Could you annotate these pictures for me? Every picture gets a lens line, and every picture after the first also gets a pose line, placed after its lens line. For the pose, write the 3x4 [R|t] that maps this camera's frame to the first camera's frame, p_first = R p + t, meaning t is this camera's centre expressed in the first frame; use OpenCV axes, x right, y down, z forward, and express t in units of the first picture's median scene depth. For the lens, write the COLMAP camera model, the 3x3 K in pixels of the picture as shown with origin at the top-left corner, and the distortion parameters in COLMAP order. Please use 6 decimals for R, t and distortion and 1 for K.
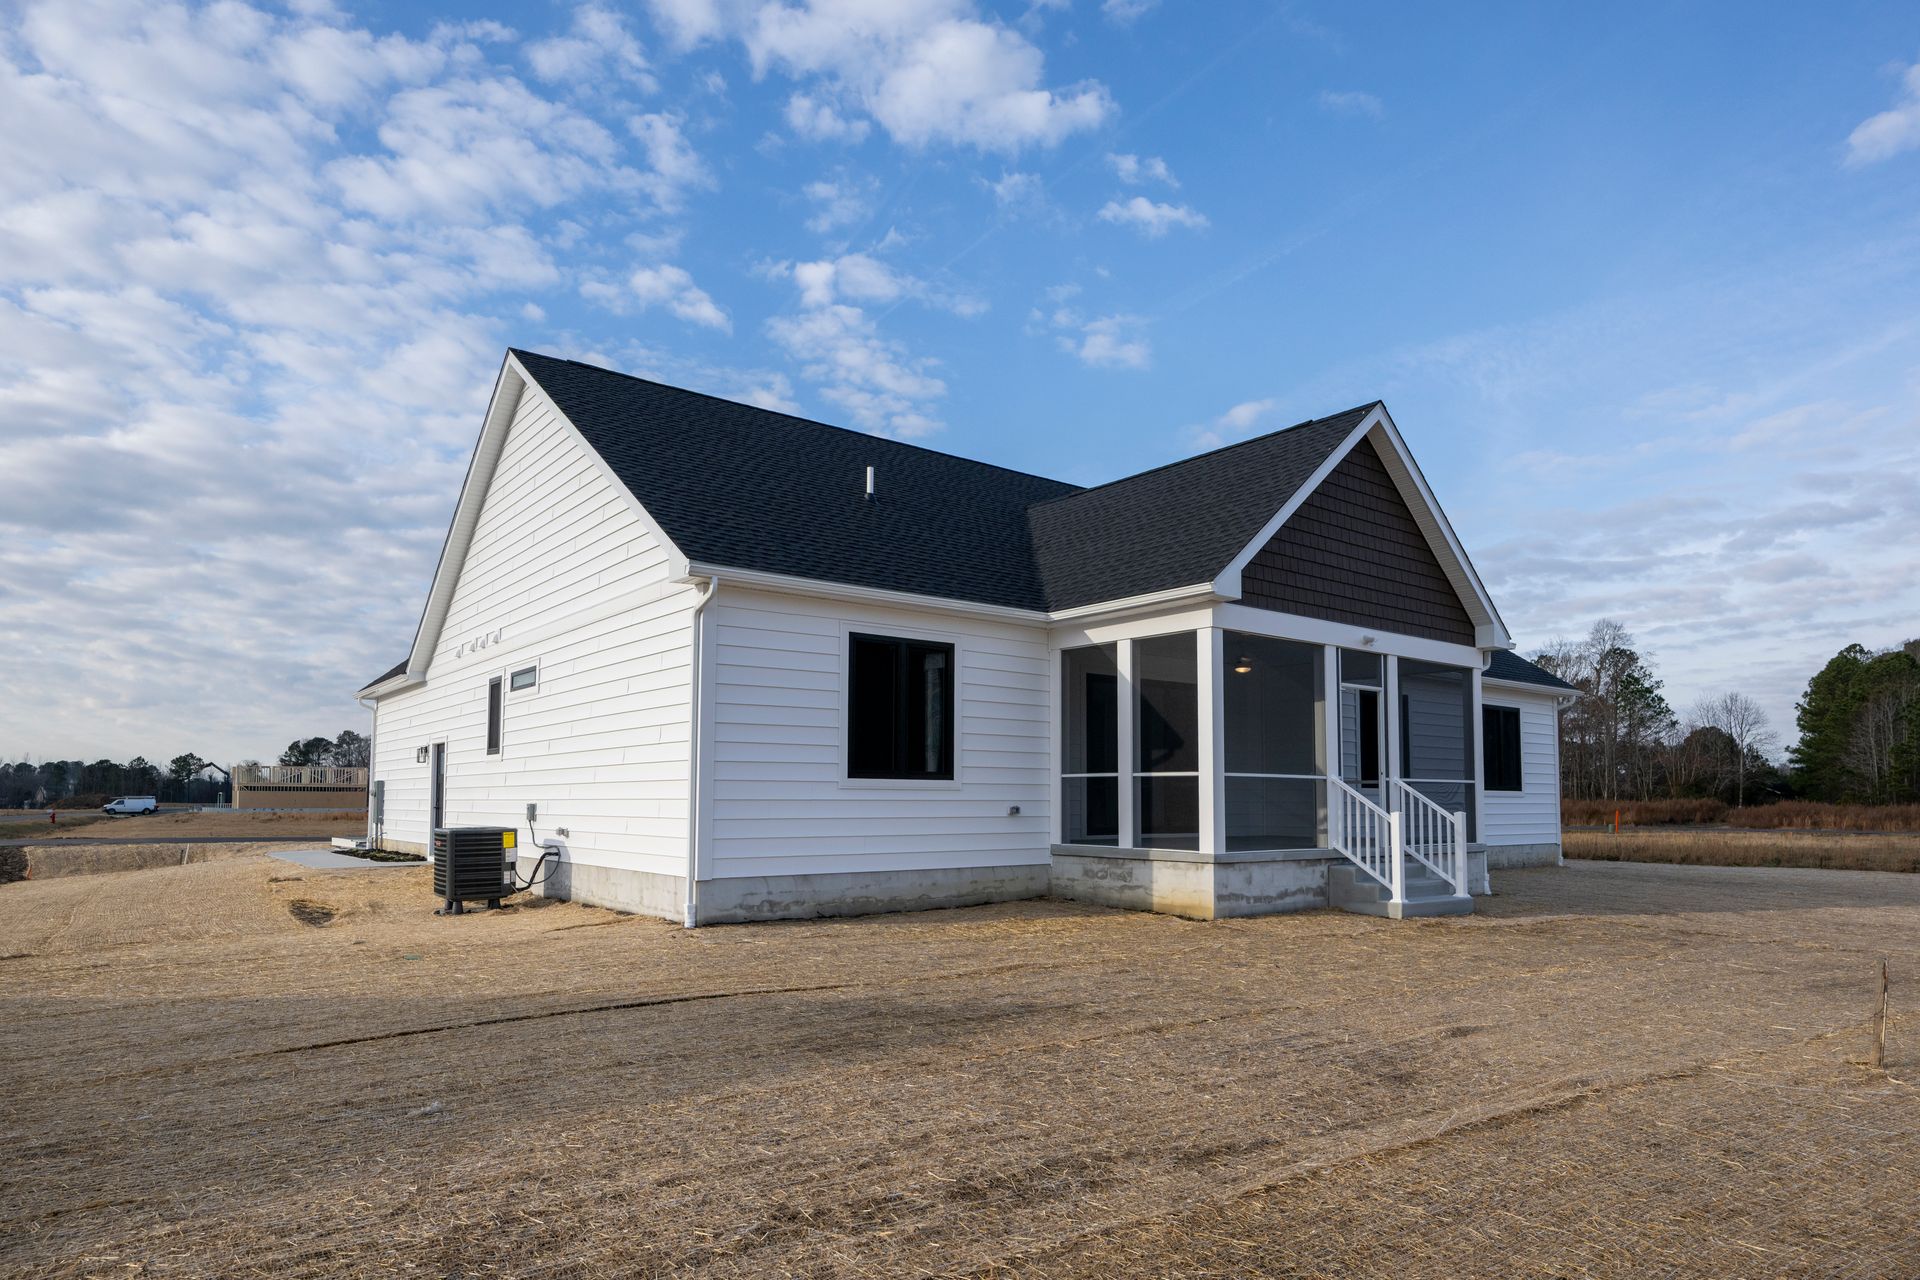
lens RADIAL K [[1190.6, 0, 963.6], [0, 1190.6, 686.8], [0, 0, 1]] dist [-0.036746, 0.039838]
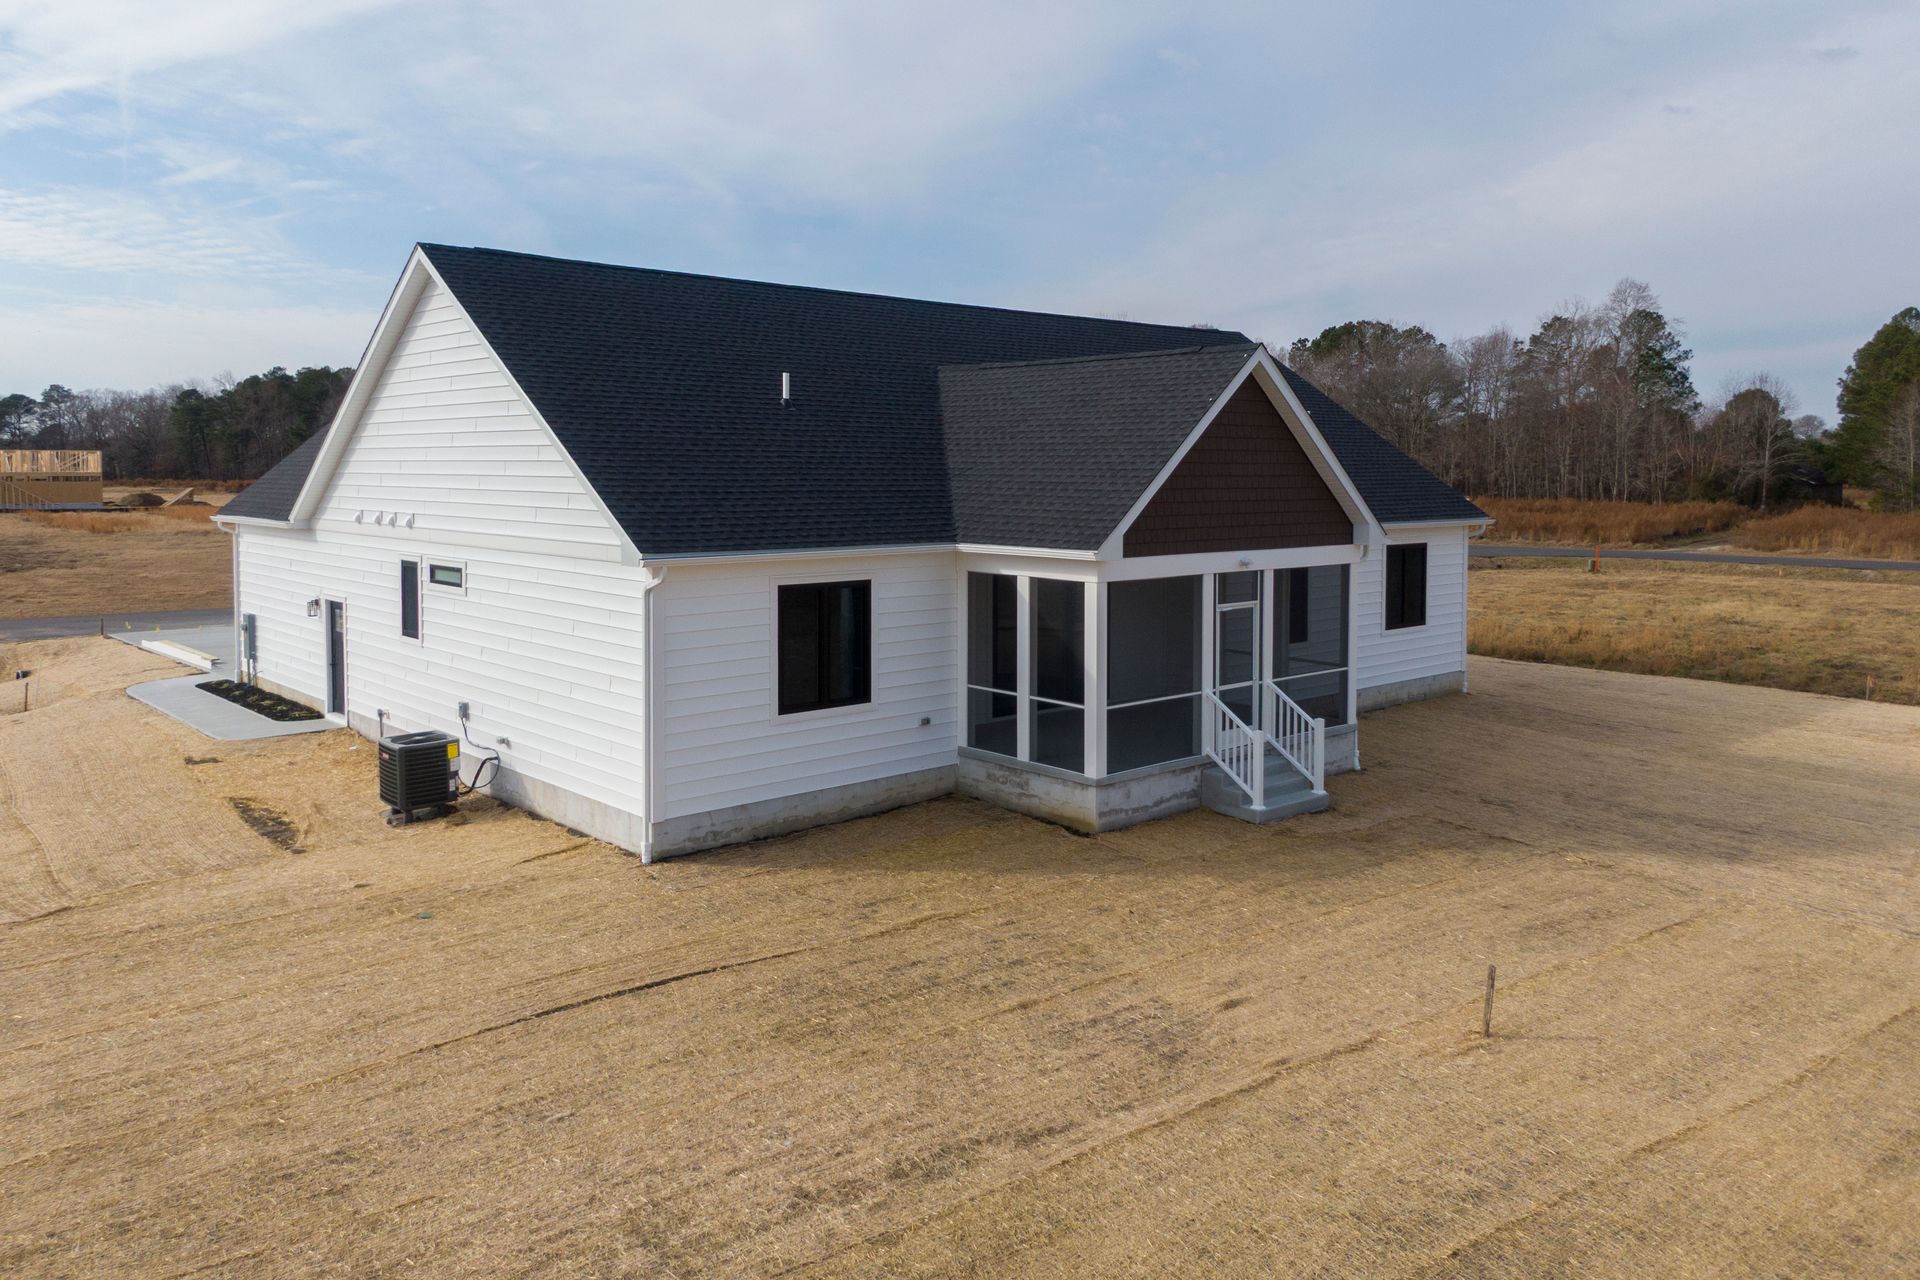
lens RADIAL K [[1468.1, 0, 968.9], [0, 1468.1, 489.0], [0, 0, 1]] dist [0.031963, -0.071182]
pose [[0.997412, -0.004938, 0.071730, -0.013500], [-0.002516, 0.994630, 0.103462, -0.250134], [-0.071855, -0.103375, 0.992044, -0.336180]]
